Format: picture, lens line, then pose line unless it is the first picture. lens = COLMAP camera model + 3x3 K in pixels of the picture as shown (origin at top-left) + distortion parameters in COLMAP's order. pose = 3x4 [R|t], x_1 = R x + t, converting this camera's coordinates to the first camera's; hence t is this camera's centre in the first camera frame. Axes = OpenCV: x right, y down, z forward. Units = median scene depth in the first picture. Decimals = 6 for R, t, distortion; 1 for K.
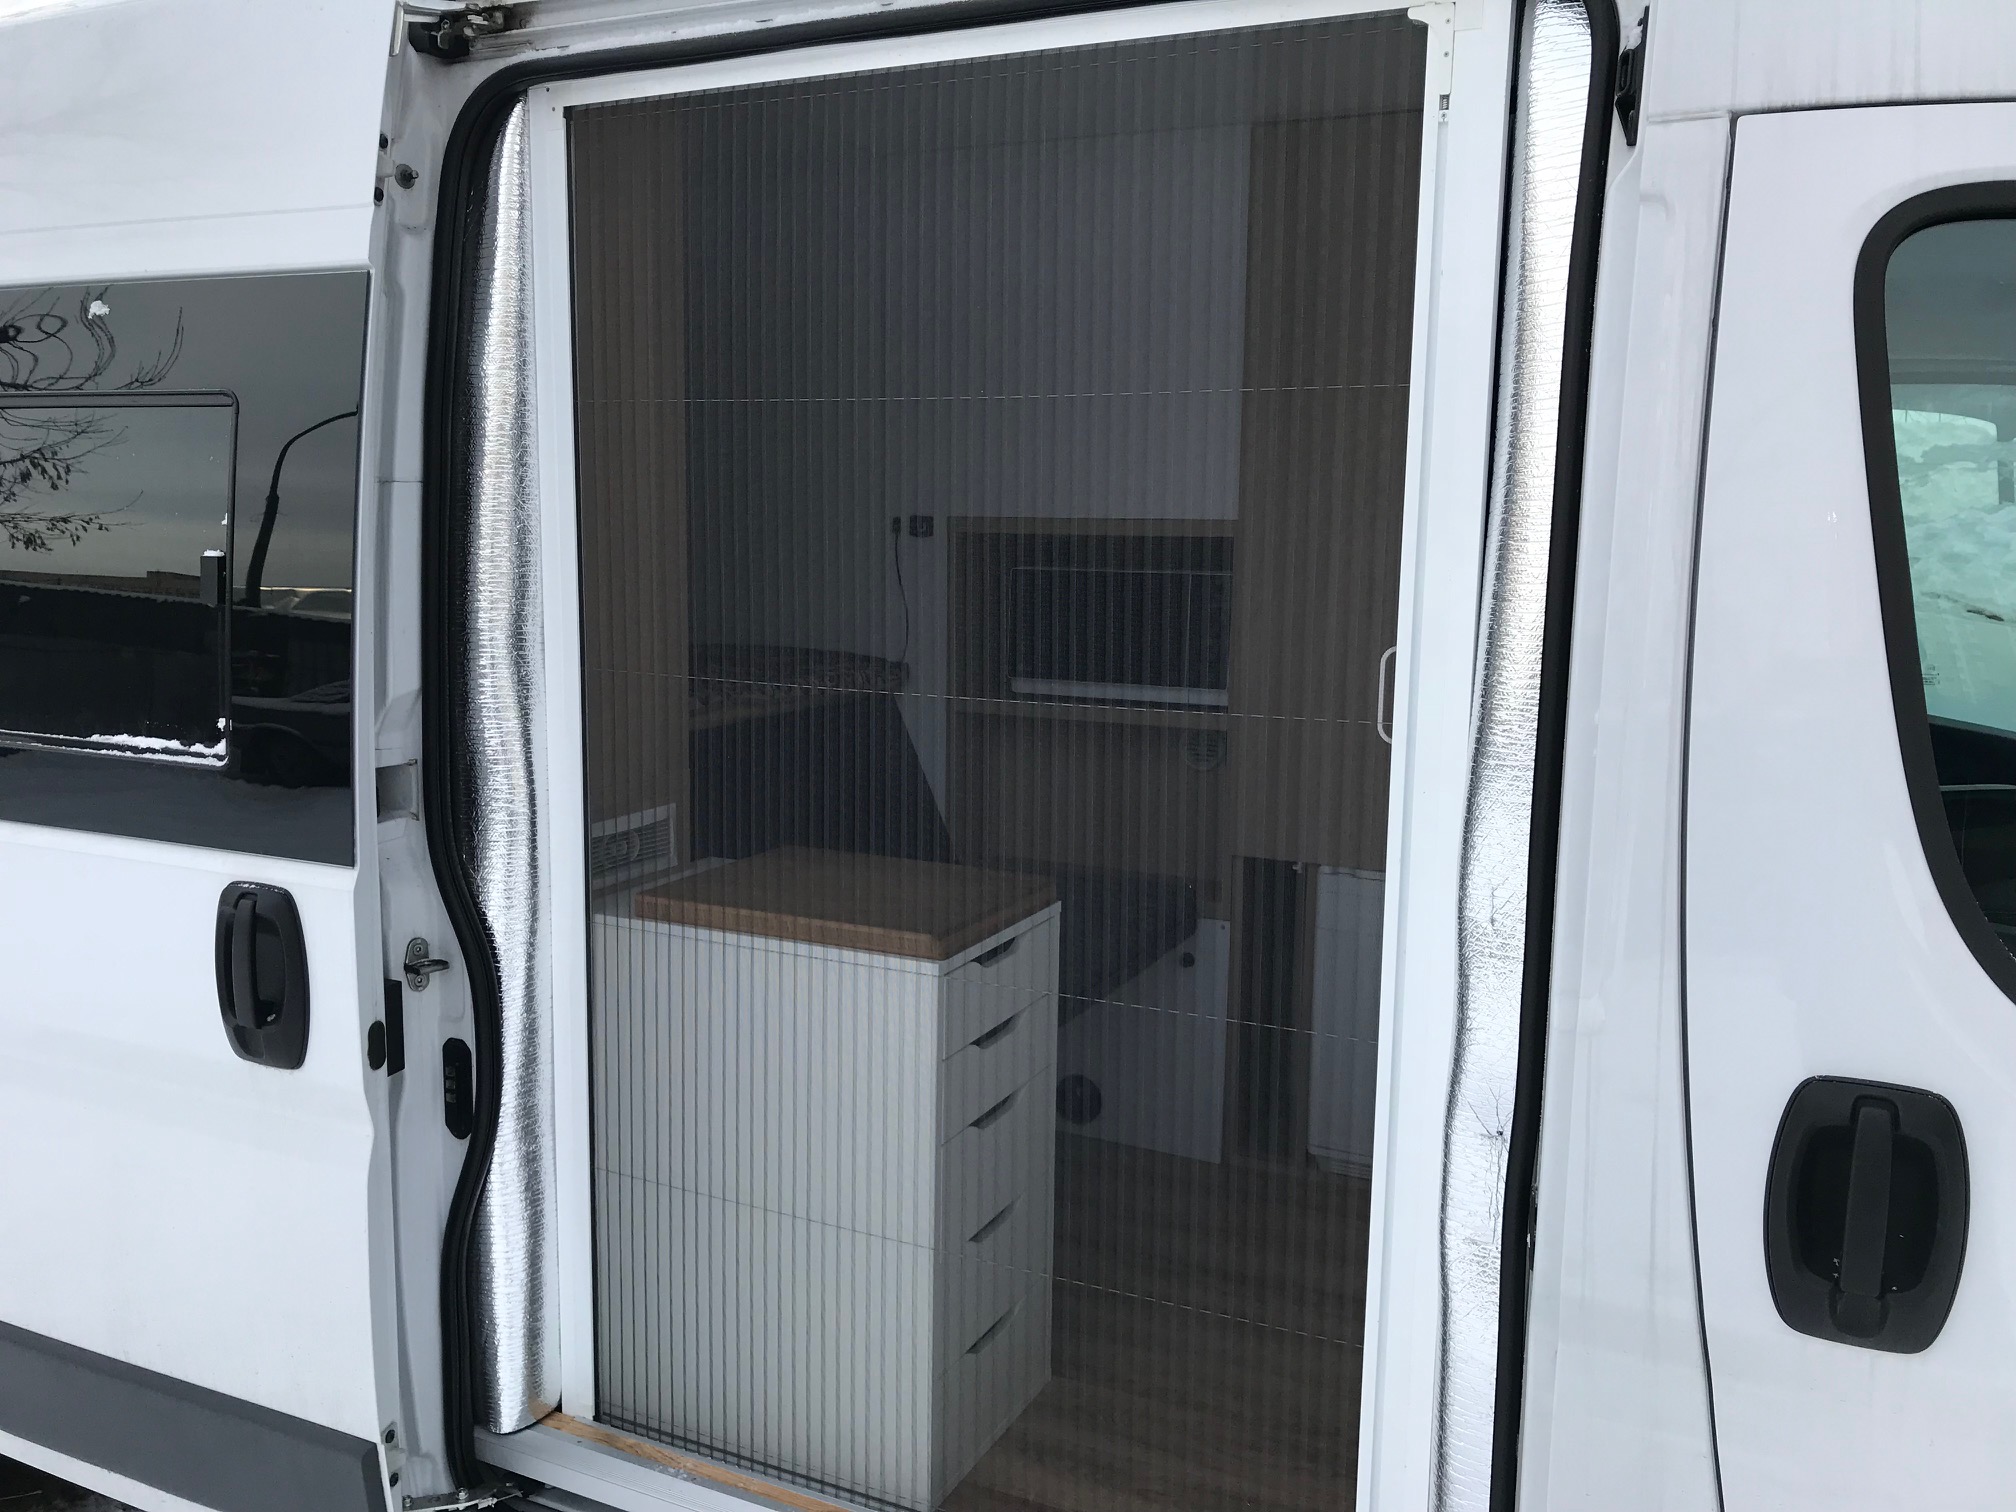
lens RADIAL K [[1635.0, 0, 1008.1], [0, 1635.0, 754.7], [0, 0, 1]] dist [0.037104, 0.014714]
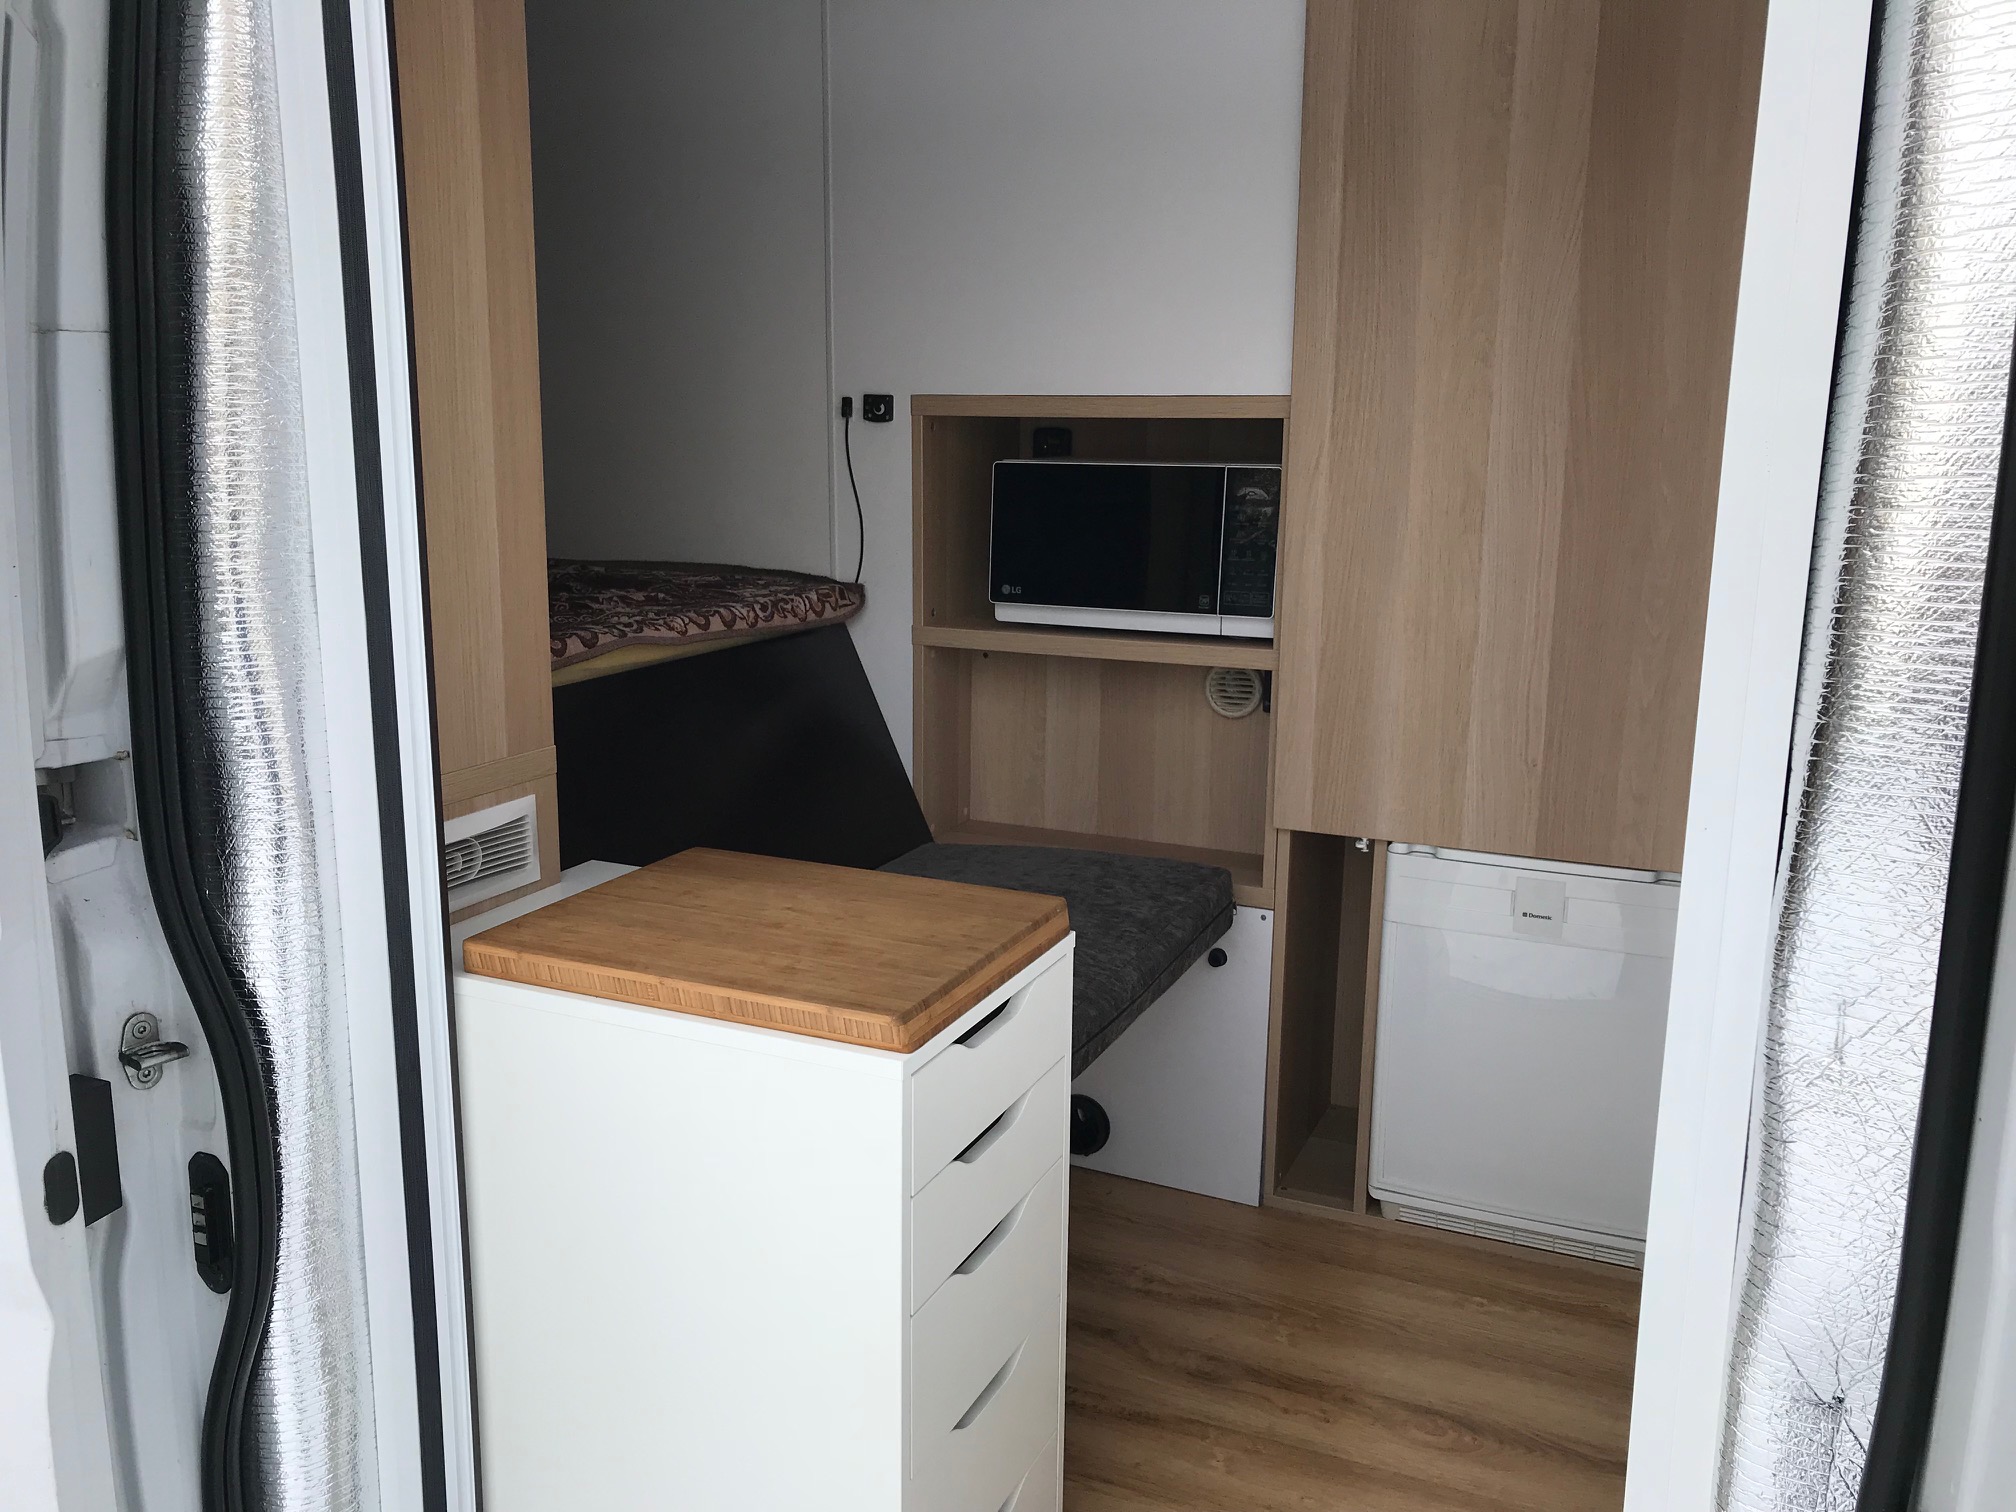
lens RADIAL K [[1635.0, 0, 972.7], [0, 1635.0, 773.4], [0, 0, 1]] dist [0.037104, 0.014714]
pose [[0.999967, -0.007262, -0.003710, -0.009696], [0.007515, 0.997285, 0.073252, -0.034784], [0.003168, -0.073277, 0.997307, 0.317250]]
